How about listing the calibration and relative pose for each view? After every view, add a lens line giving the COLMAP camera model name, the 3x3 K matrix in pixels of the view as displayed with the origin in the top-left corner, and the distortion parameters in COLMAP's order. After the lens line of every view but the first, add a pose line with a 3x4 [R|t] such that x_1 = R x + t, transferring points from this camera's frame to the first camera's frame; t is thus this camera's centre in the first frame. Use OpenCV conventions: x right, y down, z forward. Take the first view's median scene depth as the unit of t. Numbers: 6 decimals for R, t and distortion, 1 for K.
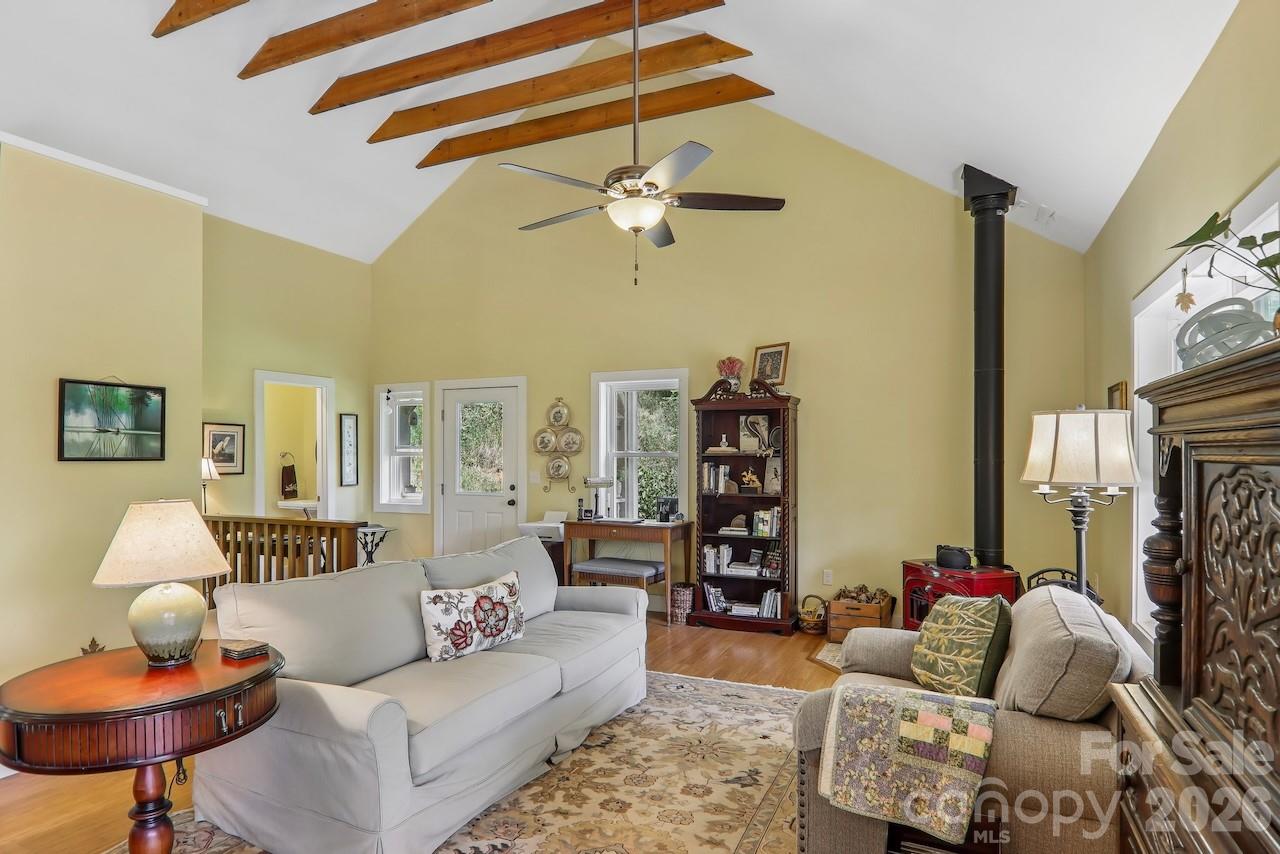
lens RADIAL K [[717.1, 0, 650.1], [0, 717.1, 440.7], [0, 0, 1]] dist [-0.002827, -0.008400]
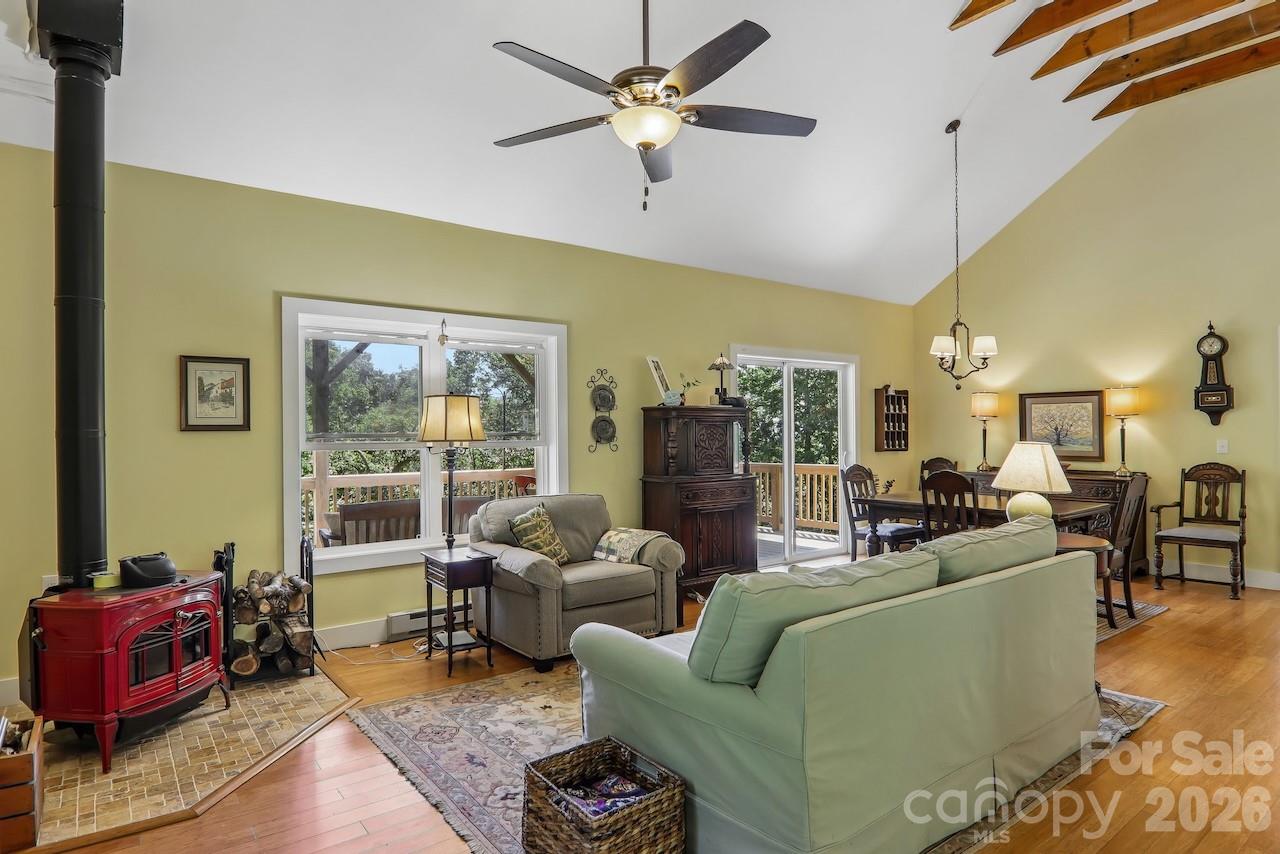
lens RADIAL K [[717.1, 0, 634.1], [0, 717.1, 430.2], [0, 0, 1]] dist [-0.002827, -0.008400]
pose [[-0.870135, 0.006455, 0.492771, -0.405233], [0.000386, 0.999923, -0.012416, 0.044835], [-0.492813, -0.010613, -0.870071, 1.697993]]
